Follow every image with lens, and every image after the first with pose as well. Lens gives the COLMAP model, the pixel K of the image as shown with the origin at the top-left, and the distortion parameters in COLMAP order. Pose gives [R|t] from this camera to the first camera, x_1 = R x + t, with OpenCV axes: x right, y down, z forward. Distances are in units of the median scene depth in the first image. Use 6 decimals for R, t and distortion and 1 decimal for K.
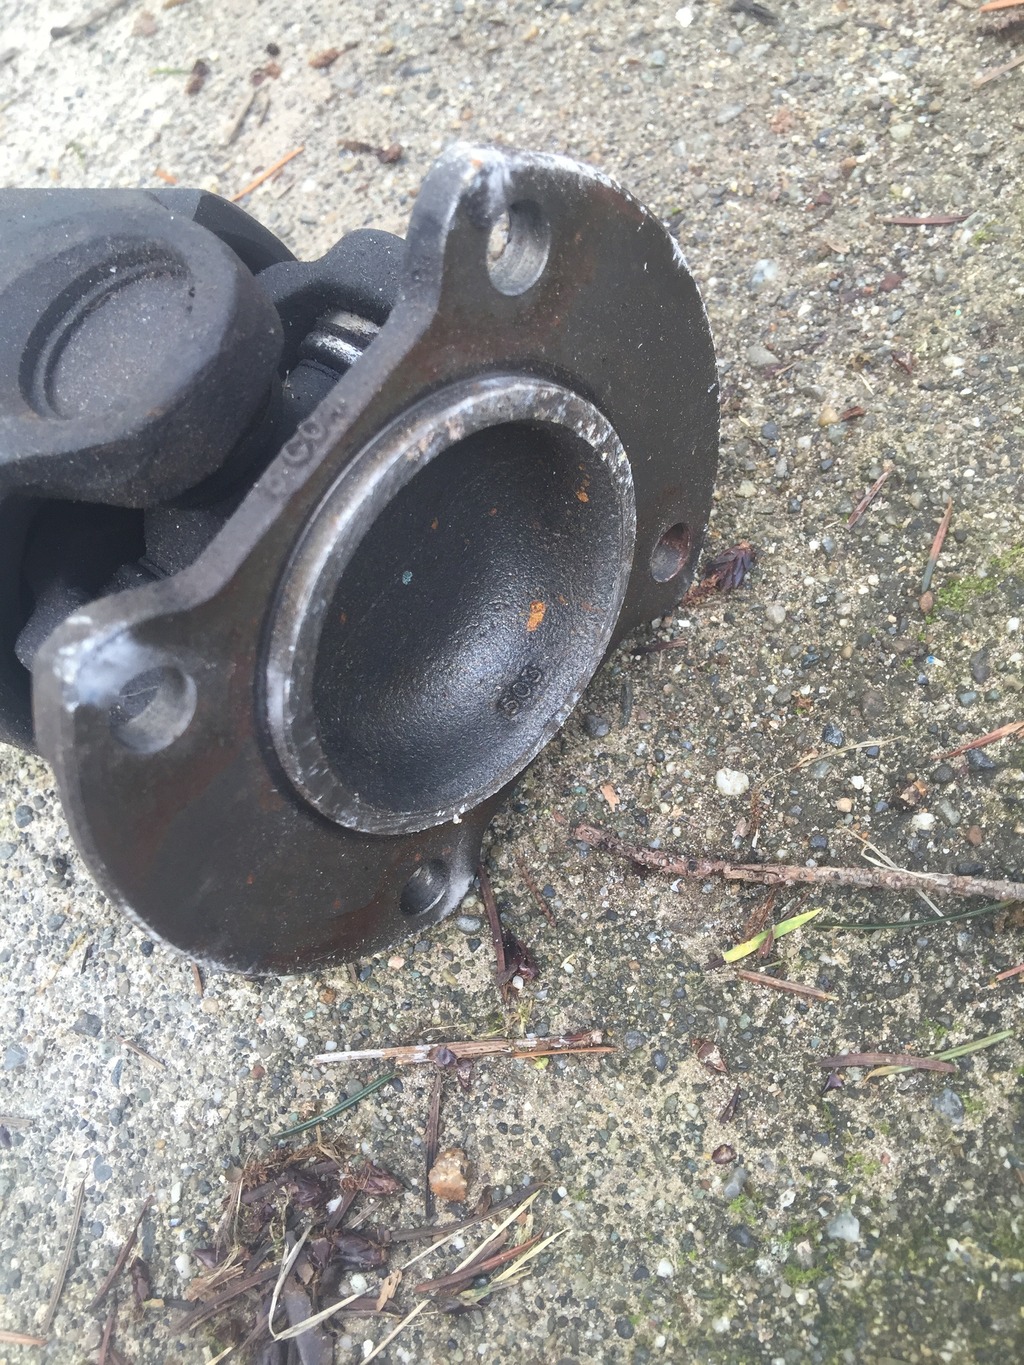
lens RADIAL K [[1201.9, 0, 512.0], [0, 1201.9, 682.5], [0, 0, 1]] dist [0.018883, 0.009277]
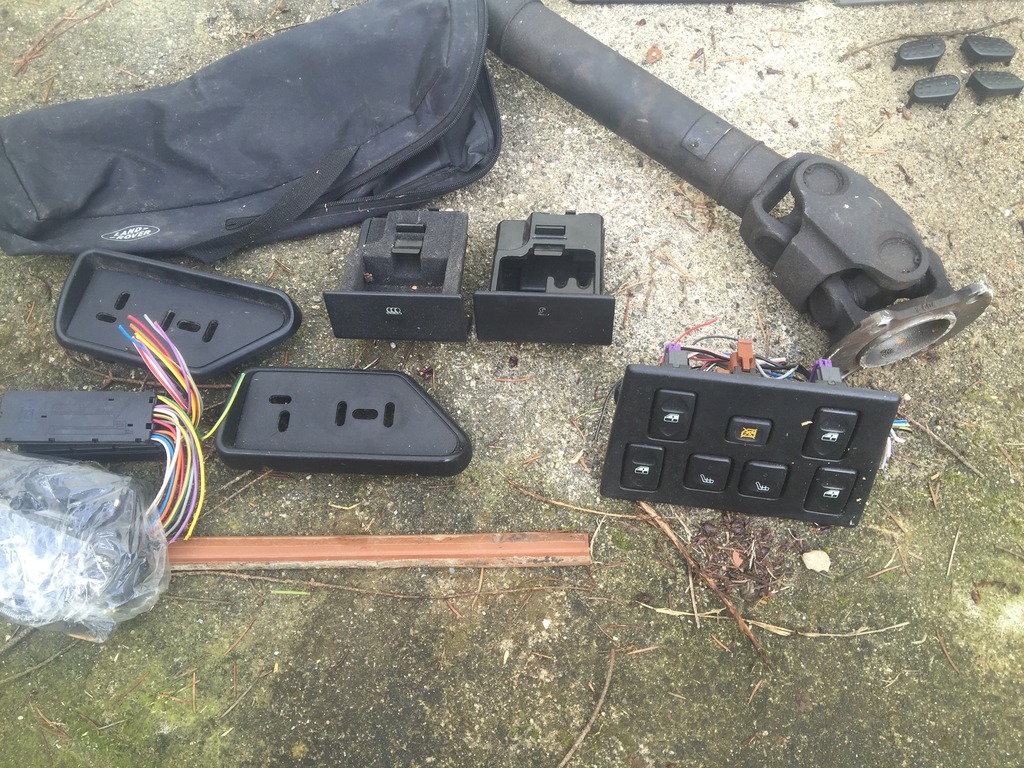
lens RADIAL K [[869.7, 0, 504.6], [0, 869.7, 389.2], [0, 0, 1]] dist [0.037631, -0.050941]
pose [[0.787389, 0.603161, 0.127340, -1.454369], [-0.616297, 0.774908, 0.140339, 0.534695], [-0.014030, -0.188980, 0.981881, -2.213136]]
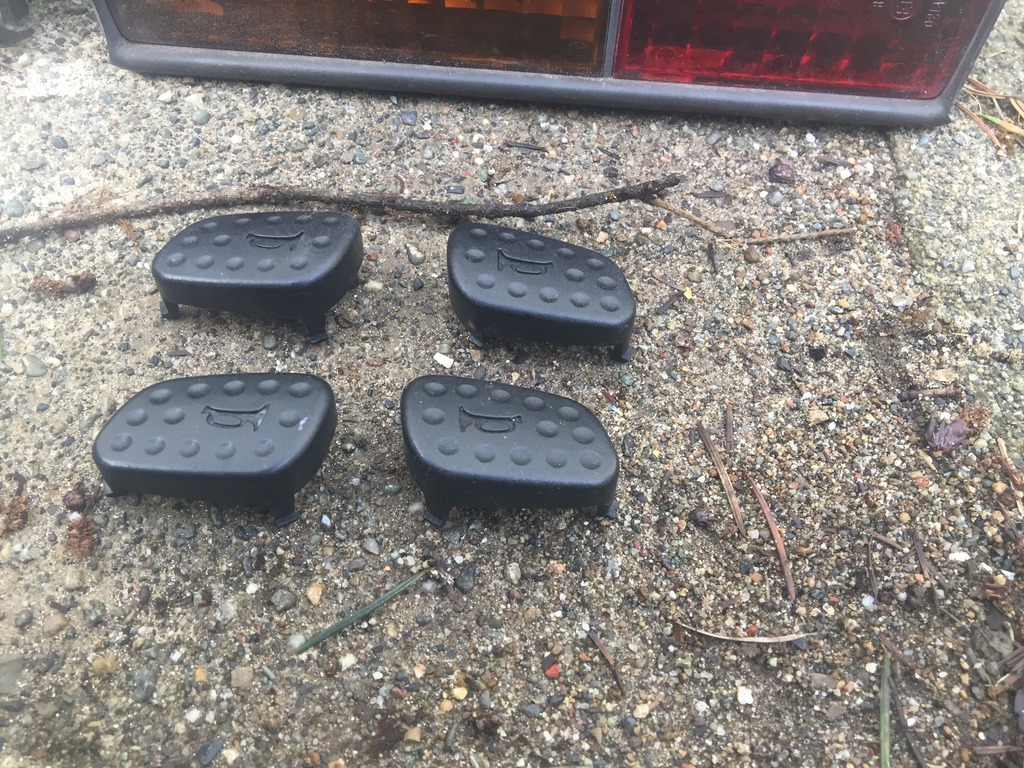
lens RADIAL K [[846.4, 0, 512.0], [0, 846.4, 384.0], [0, 0, 1]] dist [0.005829, -0.039171]
pose [[0.700130, 0.713923, 0.011496, -0.119450], [-0.713968, 0.699809, 0.022728, -1.359679], [0.008181, -0.024120, 0.999676, 0.984283]]
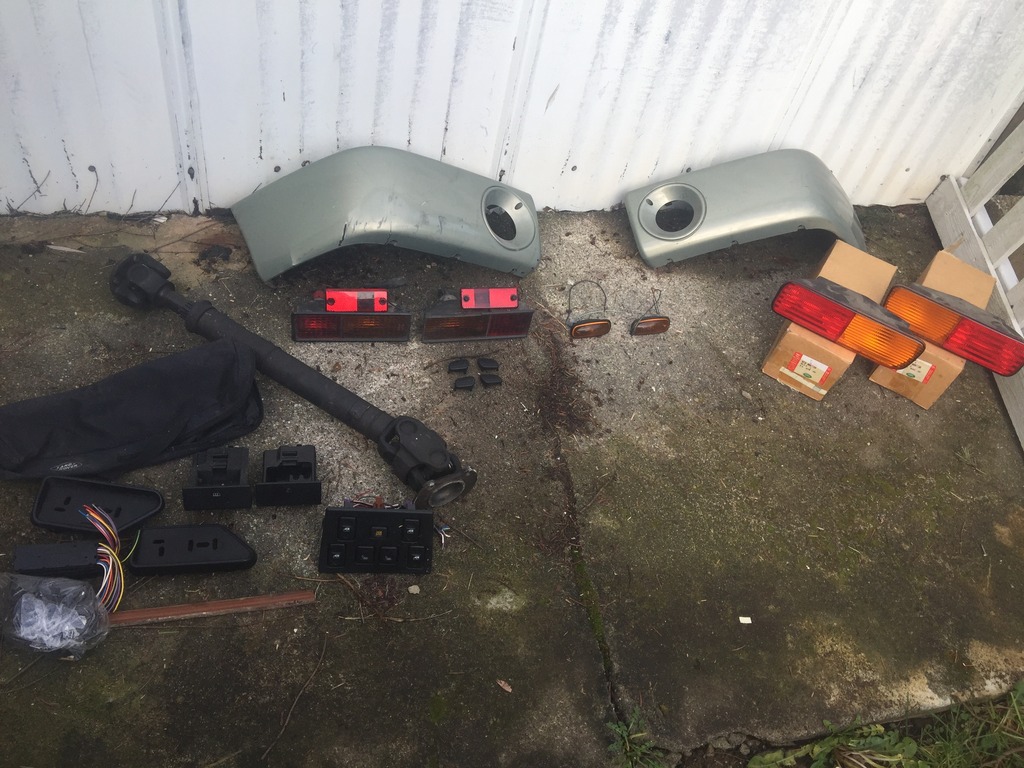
lens RADIAL K [[860.0, 0, 497.1], [0, 860.0, 382.0], [0, 0, 1]] dist [0.089525, -0.153418]
pose [[0.772282, 0.597952, 0.214555, -1.834036], [-0.552832, 0.798955, -0.236746, 0.696795], [-0.312982, 0.064222, 0.947585, -6.259896]]
